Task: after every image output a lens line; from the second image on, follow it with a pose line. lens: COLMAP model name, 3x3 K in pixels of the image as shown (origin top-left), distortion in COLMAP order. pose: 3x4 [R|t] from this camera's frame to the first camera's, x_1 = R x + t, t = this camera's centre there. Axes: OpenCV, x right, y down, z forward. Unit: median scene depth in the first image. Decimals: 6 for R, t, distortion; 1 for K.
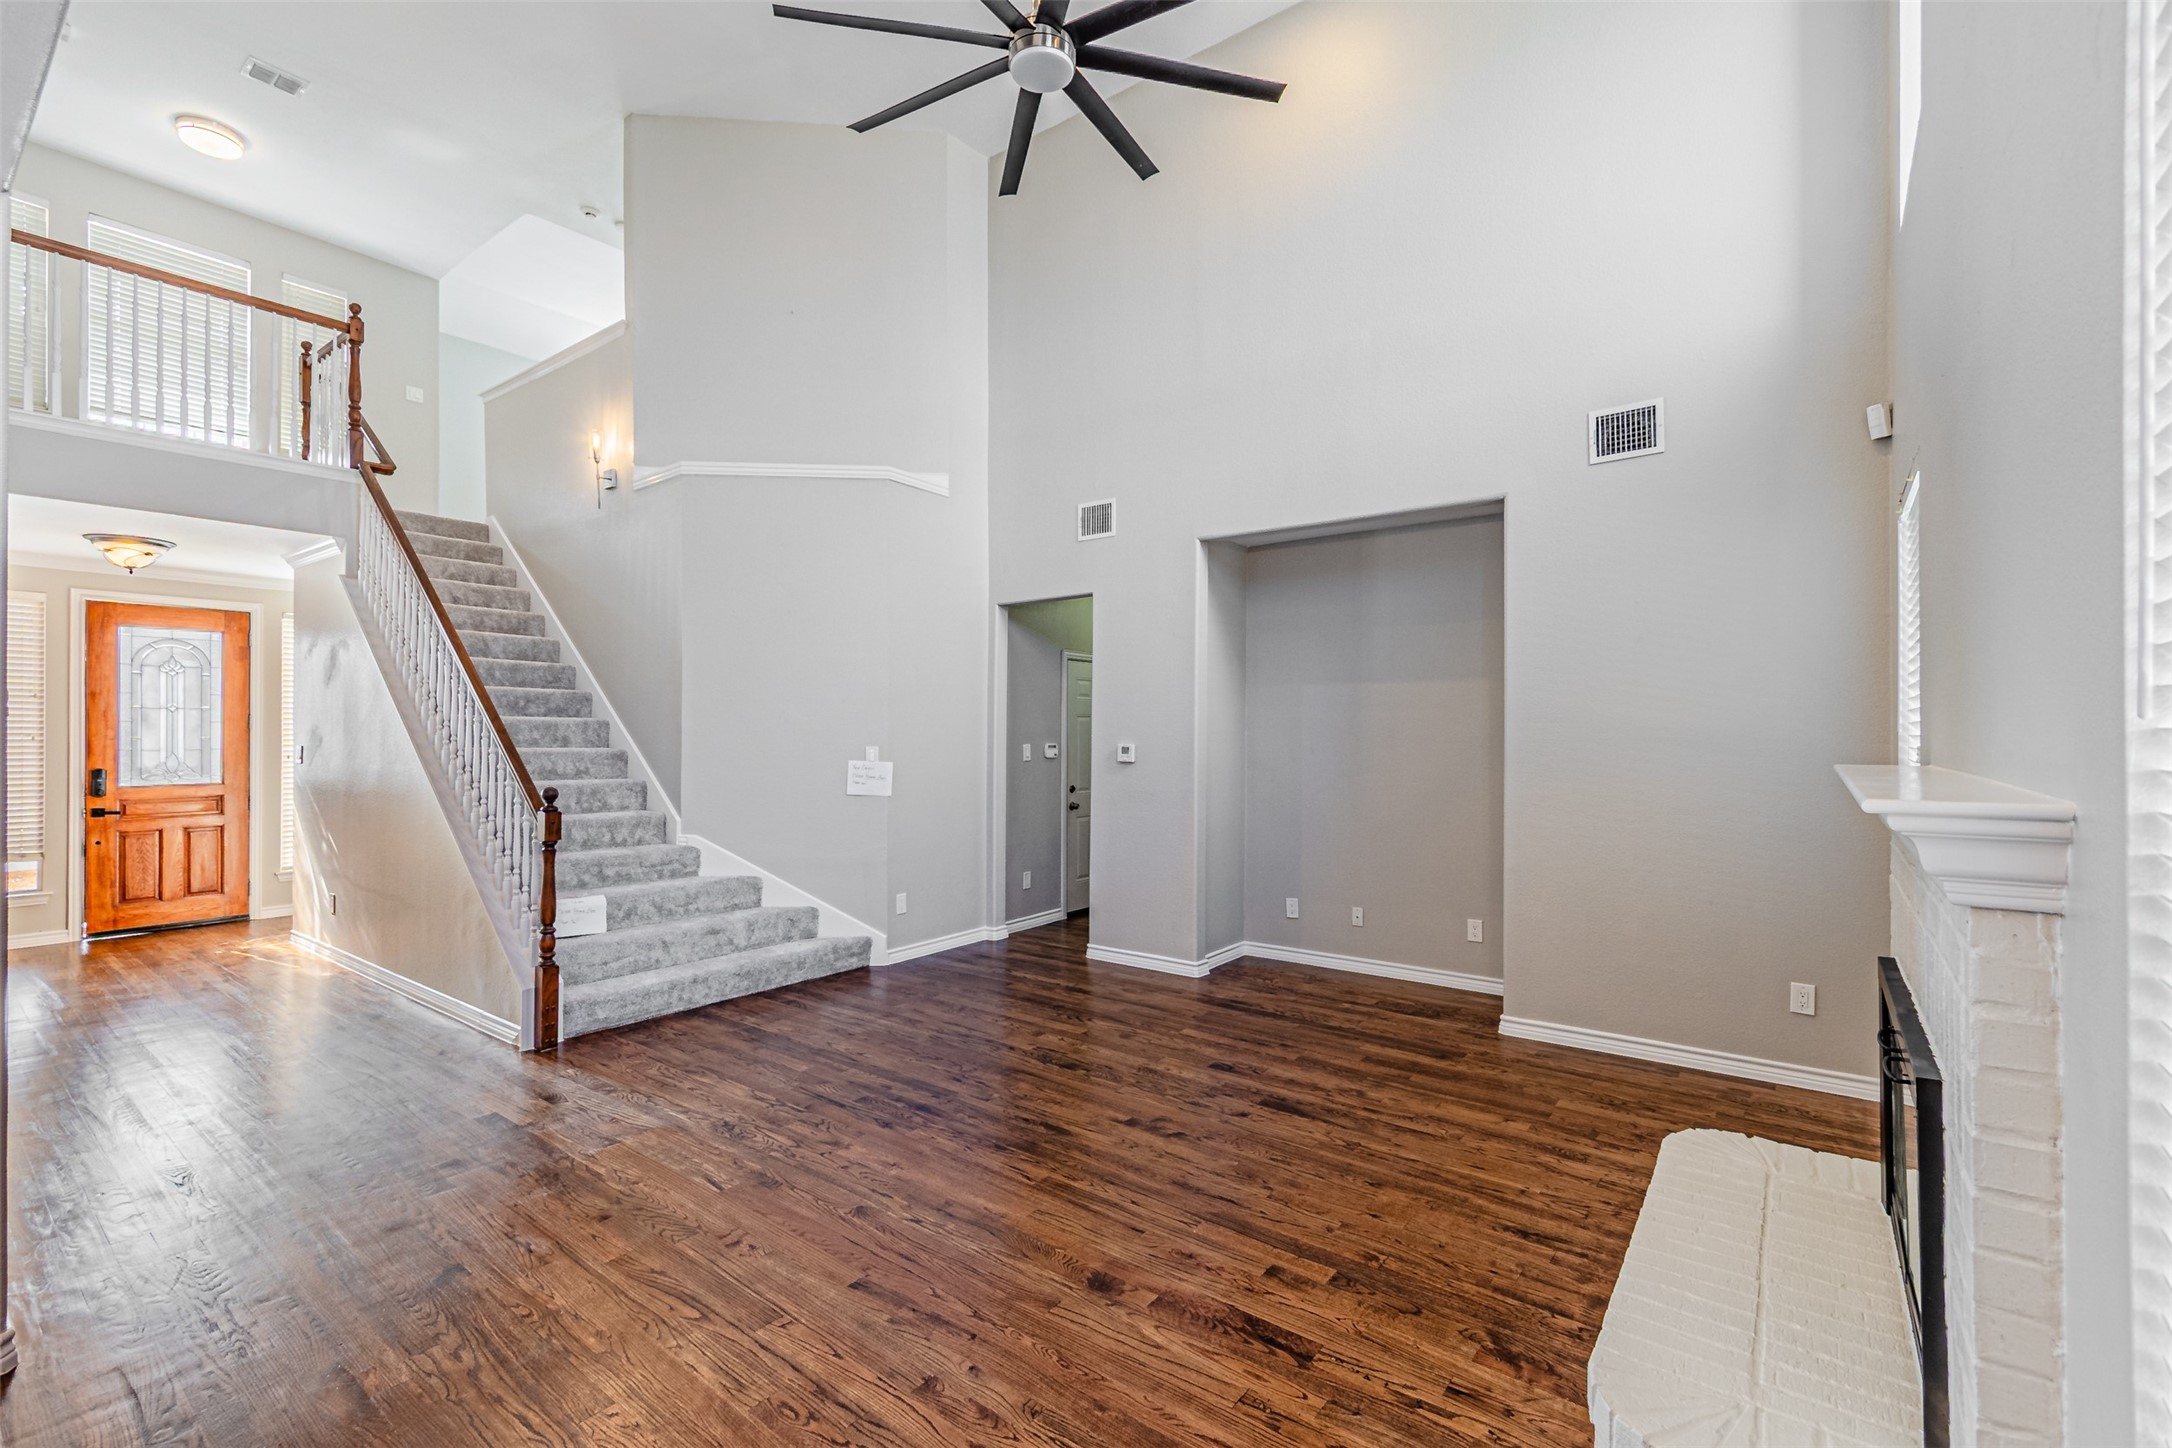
lens RADIAL K [[952.1, 0, 1050.7], [0, 952.1, 718.7], [0, 0, 1]] dist [0.009859, -0.003211]
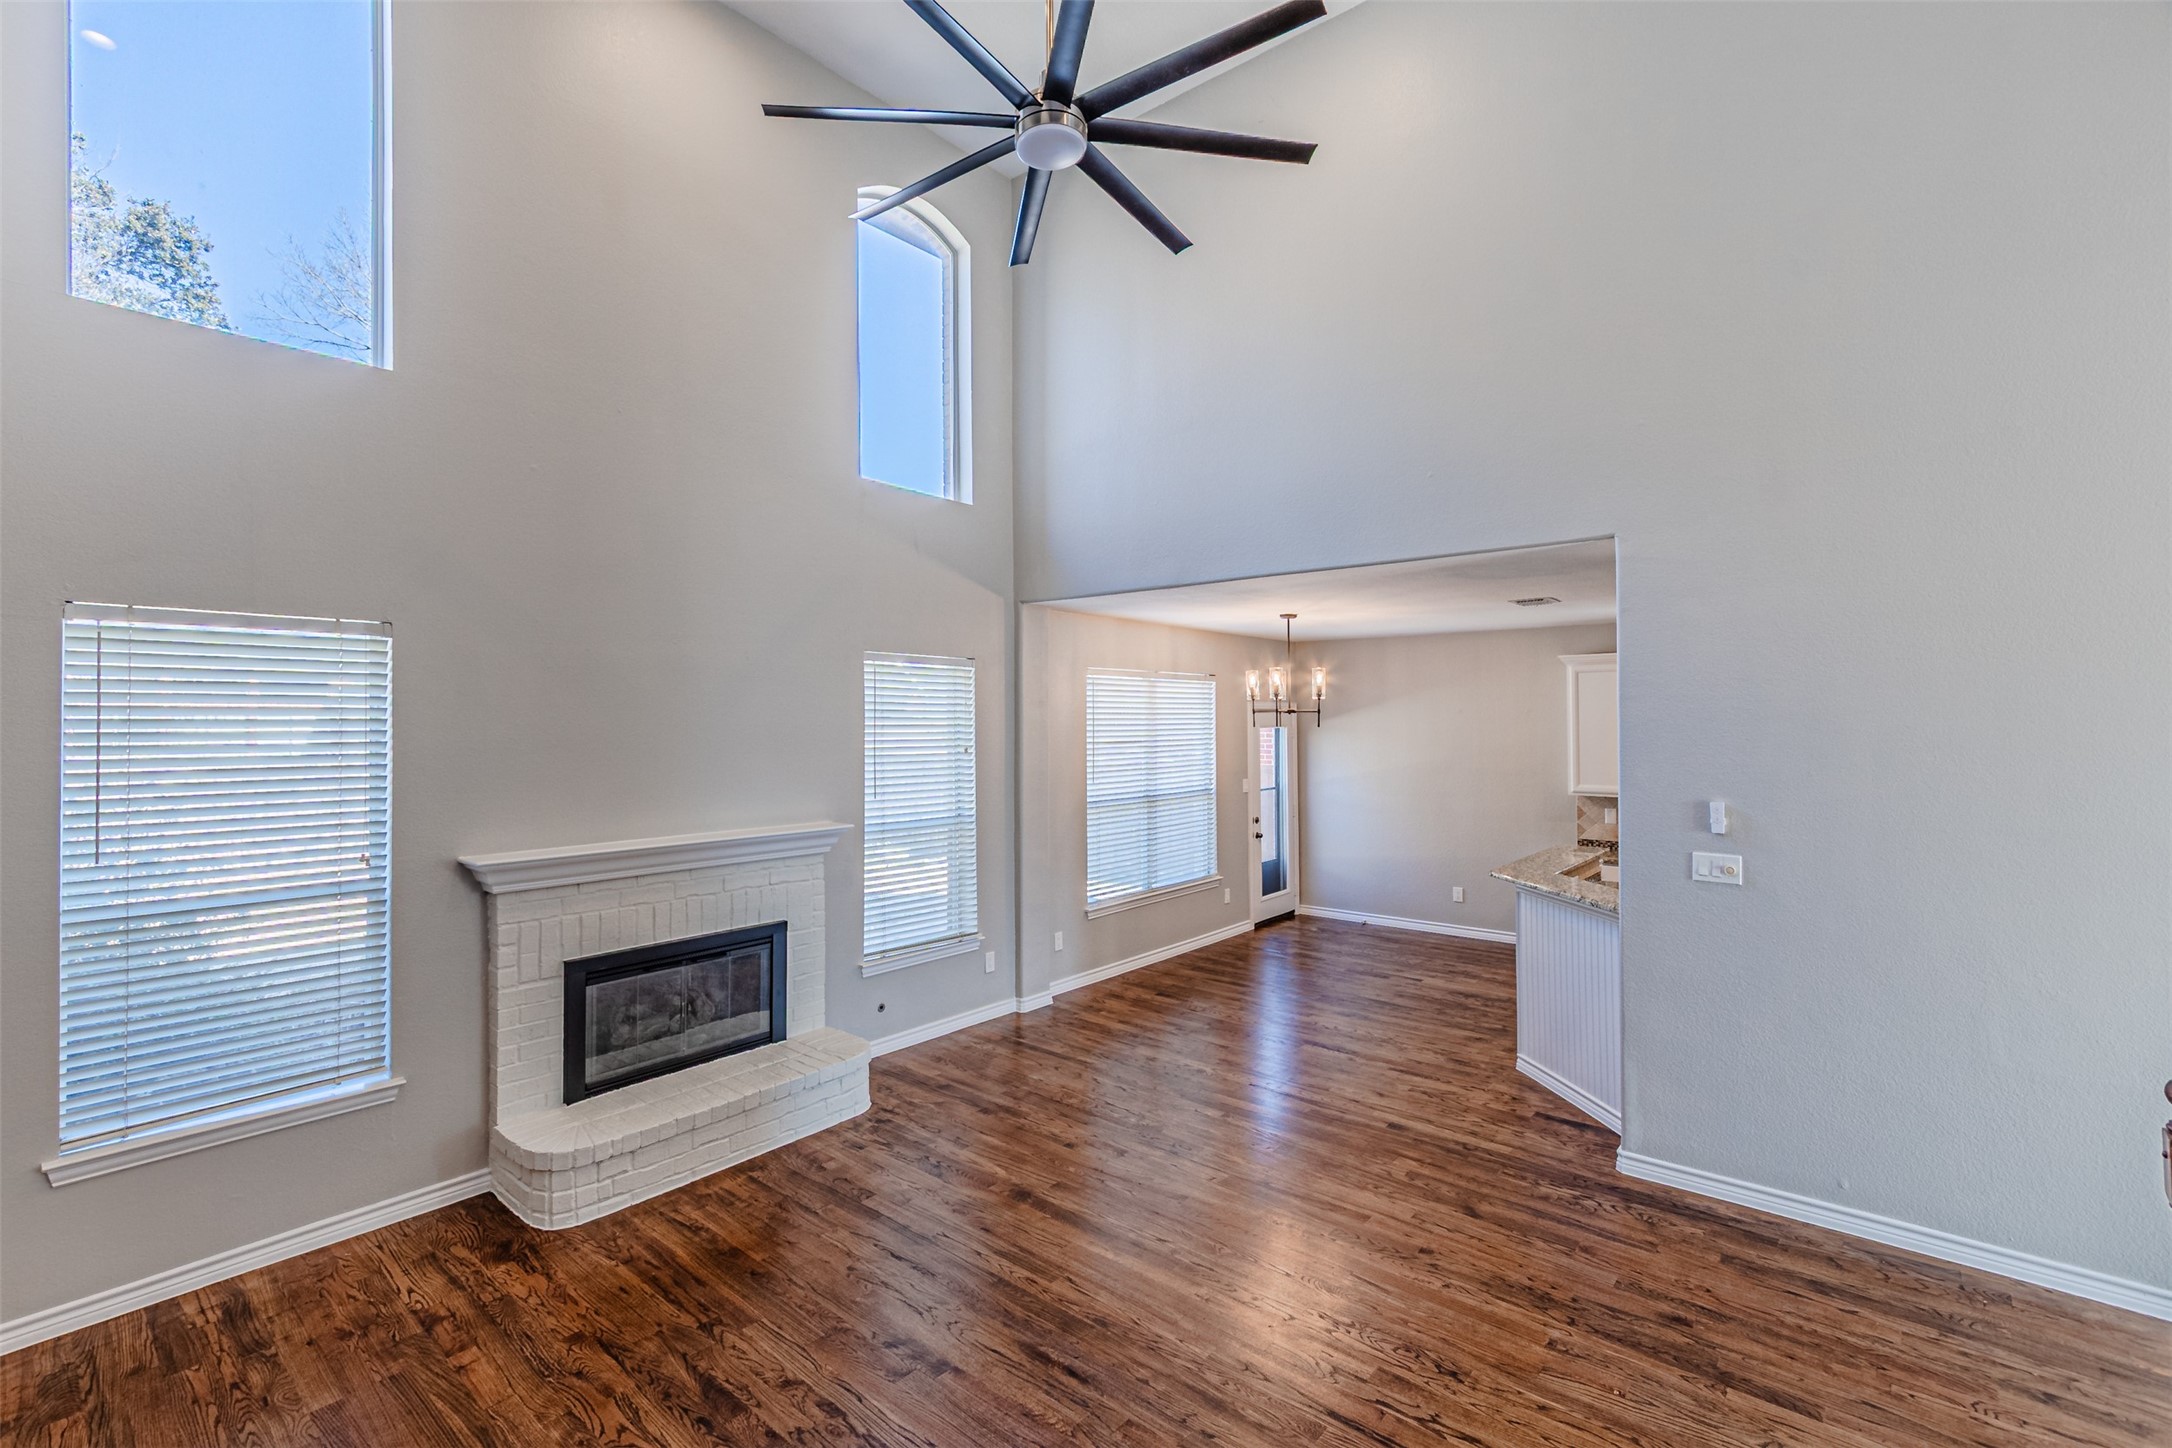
lens RADIAL K [[952.1, 0, 1067.4], [0, 952.1, 715.7], [0, 0, 1]] dist [0.009859, -0.003211]
pose [[-0.999583, -0.000081, 0.028887, -0.041525], [-0.000732, 0.999746, -0.022520, -0.095172], [-0.028878, -0.022531, -0.999329, 1.692315]]
